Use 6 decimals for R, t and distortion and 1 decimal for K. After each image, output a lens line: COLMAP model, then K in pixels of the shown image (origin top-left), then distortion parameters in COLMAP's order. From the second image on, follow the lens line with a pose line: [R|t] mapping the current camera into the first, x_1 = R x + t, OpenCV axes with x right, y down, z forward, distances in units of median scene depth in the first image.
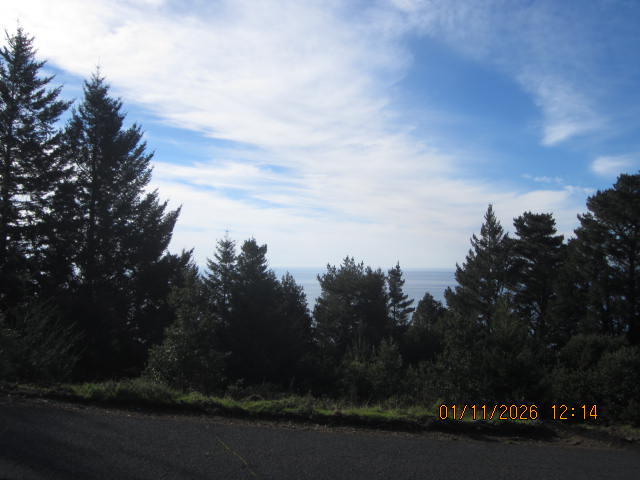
lens RADIAL K [[597.7, 0, 320.0], [0, 597.7, 240.0], [0, 0, 1]] dist [-0.081168, 0.011518]
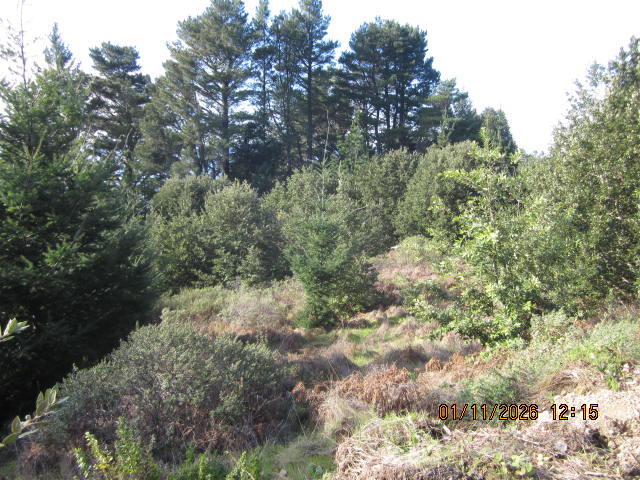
lens RADIAL K [[525.9, 0, 320.0], [0, 525.9, 240.0], [0, 0, 1]] dist [-0.048215, 0.006441]
pose [[0.761241, -0.113631, 0.638436, 0.096572], [-0.032516, 0.976600, 0.212590, 0.068027], [-0.647653, -0.182591, 0.739734, 0.251709]]
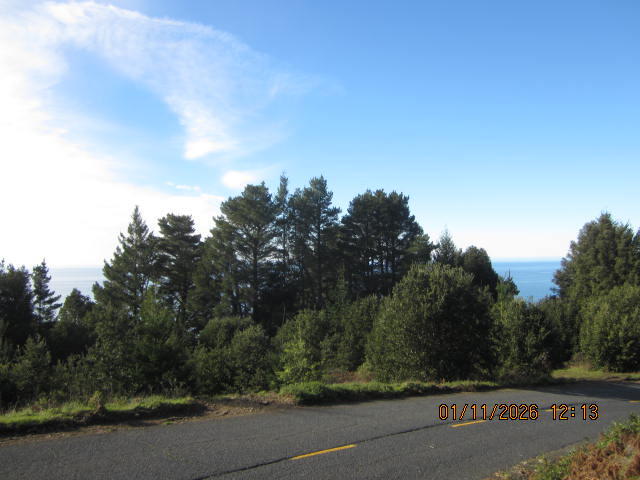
lens RADIAL K [[528.0, 0, 320.0], [0, 528.0, 240.0], [0, 0, 1]] dist [-0.042460, 0.008155]
pose [[0.814442, 0.004020, 0.580231, -0.000631], [-0.005084, 0.999987, 0.000208, 0.002334], [-0.580223, -0.003119, 0.814452, 0.014431]]
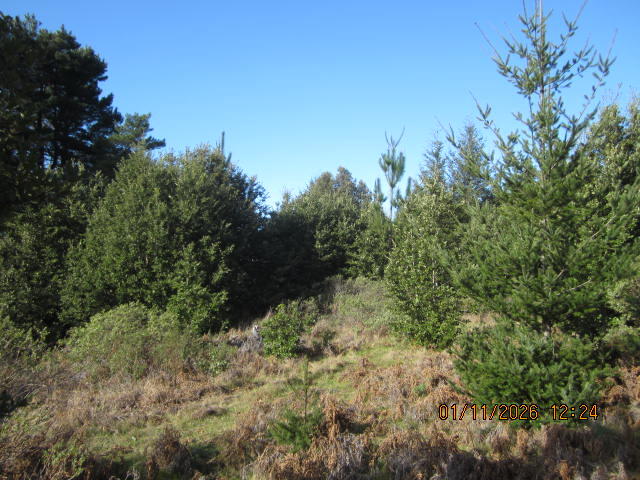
lens RADIAL K [[525.9, 0, 320.0], [0, 525.9, 240.0], [0, 0, 1]] dist [-0.048215, 0.006441]
pose [[0.232386, 0.071390, 0.970000, 0.296850], [-0.060869, 0.996415, -0.058751, 0.144831], [-0.970717, -0.045390, 0.235898, 0.433605]]
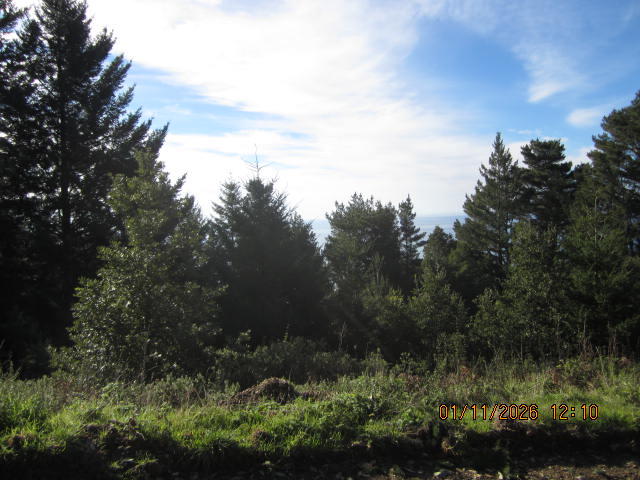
lens RADIAL K [[525.9, 0, 320.0], [0, 525.9, 240.0], [0, 0, 1]] dist [-0.048215, 0.006441]
pose [[0.998542, -0.053953, -0.001571, -0.015650], [0.053893, 0.994987, 0.084240, 0.030336], [-0.002982, -0.084202, 0.996444, 0.141061]]
